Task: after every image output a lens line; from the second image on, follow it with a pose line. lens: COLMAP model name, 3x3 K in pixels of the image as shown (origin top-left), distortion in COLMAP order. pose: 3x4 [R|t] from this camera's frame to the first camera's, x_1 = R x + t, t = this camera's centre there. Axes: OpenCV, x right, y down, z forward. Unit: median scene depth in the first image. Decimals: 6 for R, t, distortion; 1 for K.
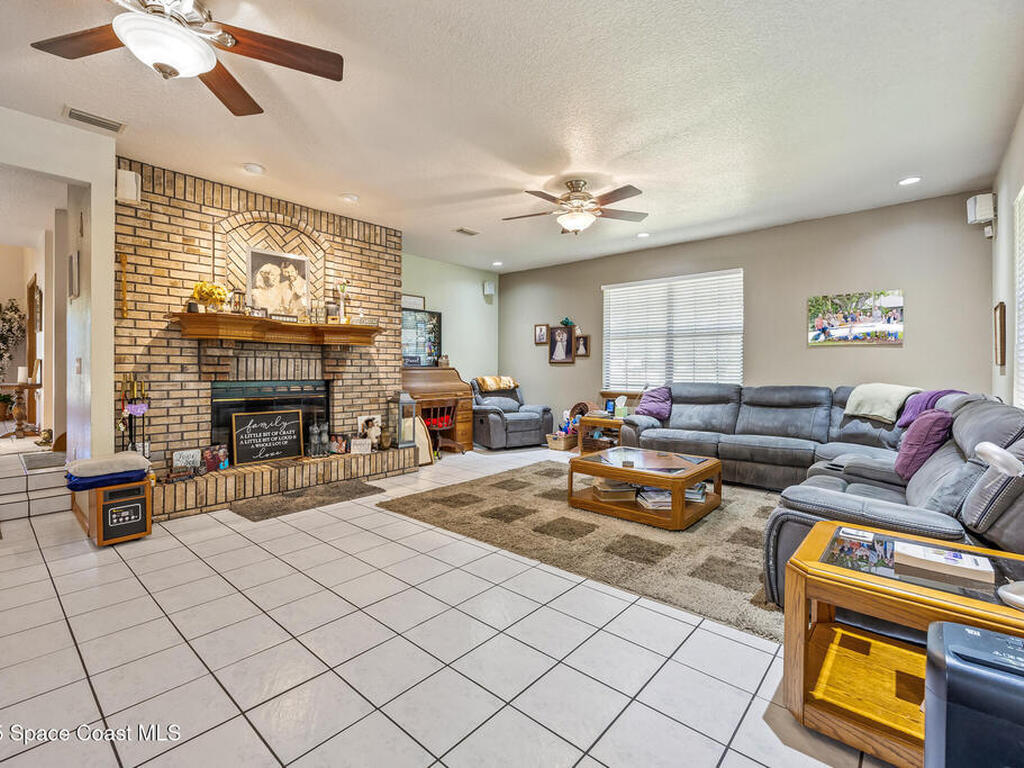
lens RADIAL K [[467.6, 0, 509.2], [0, 467.6, 377.5], [0, 0, 1]] dist [0.001083, 0.000986]
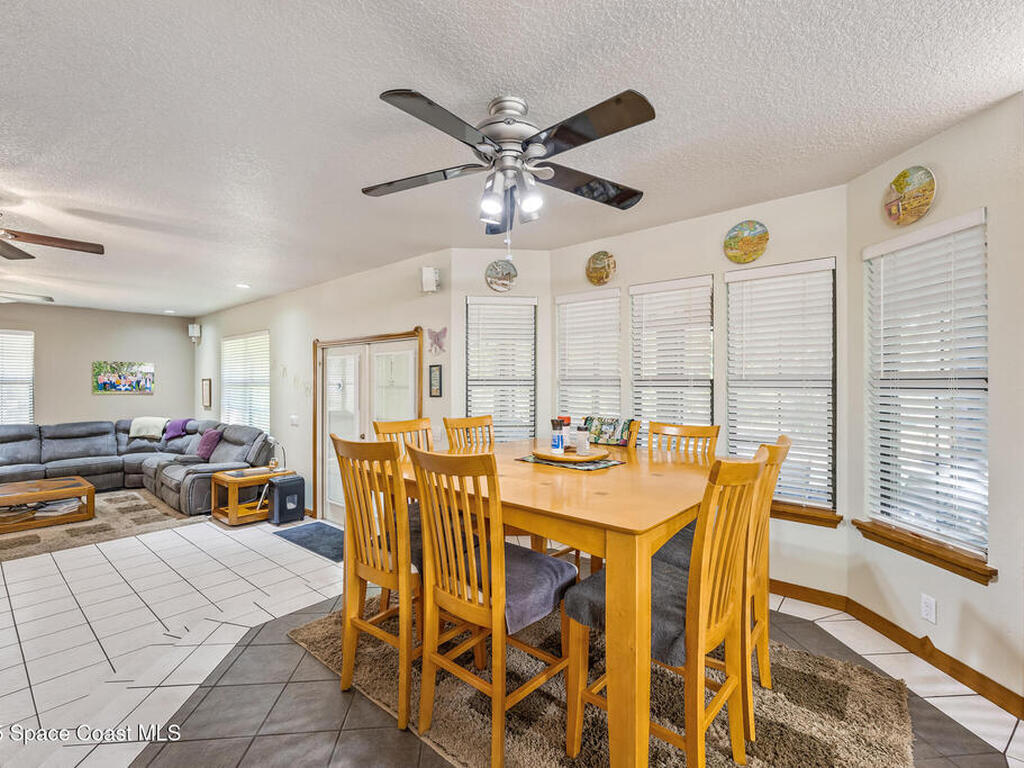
lens RADIAL K [[467.6, 0, 509.2], [0, 467.6, 377.5], [0, 0, 1]] dist [0.001083, 0.000986]
pose [[-0.014147, 0.012995, 0.999815, -0.873955], [0.019228, 0.999734, -0.012722, -0.076991], [-0.999715, 0.019044, -0.014394, -0.296342]]
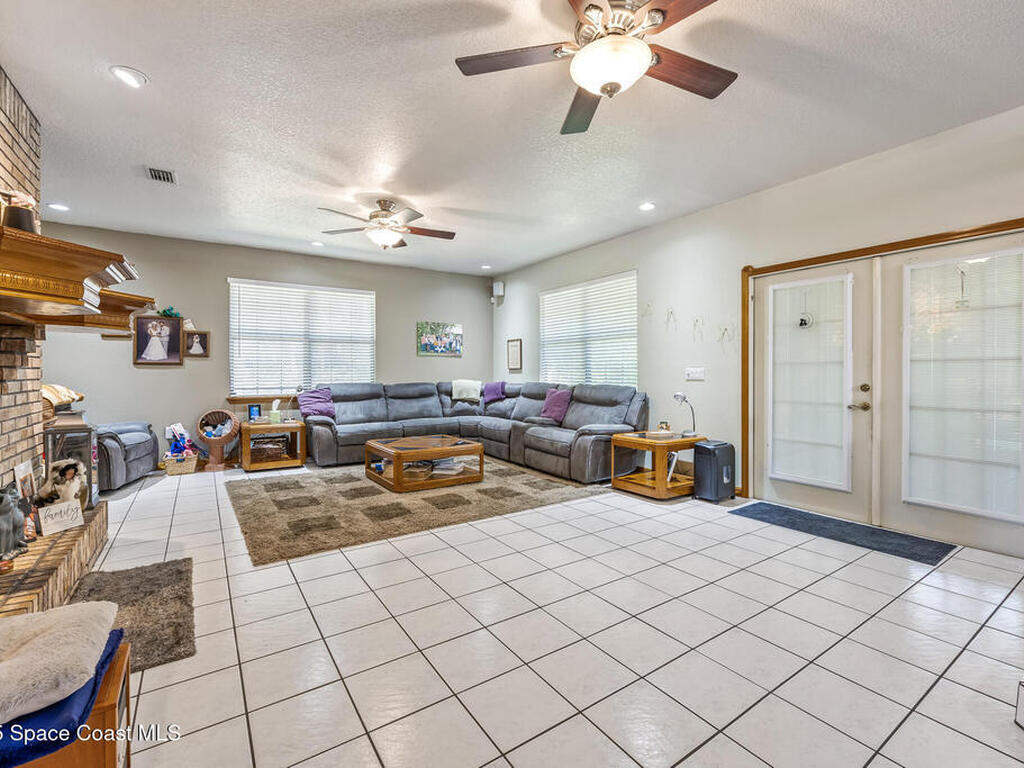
lens RADIAL K [[462.5, 0, 508.6], [0, 462.5, 376.0], [0, 0, 1]] dist [-0.002219, -0.000108]
pose [[0.261541, -0.011286, 0.965126, -0.686587], [0.022881, 0.999723, 0.005490, -0.004157], [-0.964921, 0.020648, 0.261727, 0.361445]]
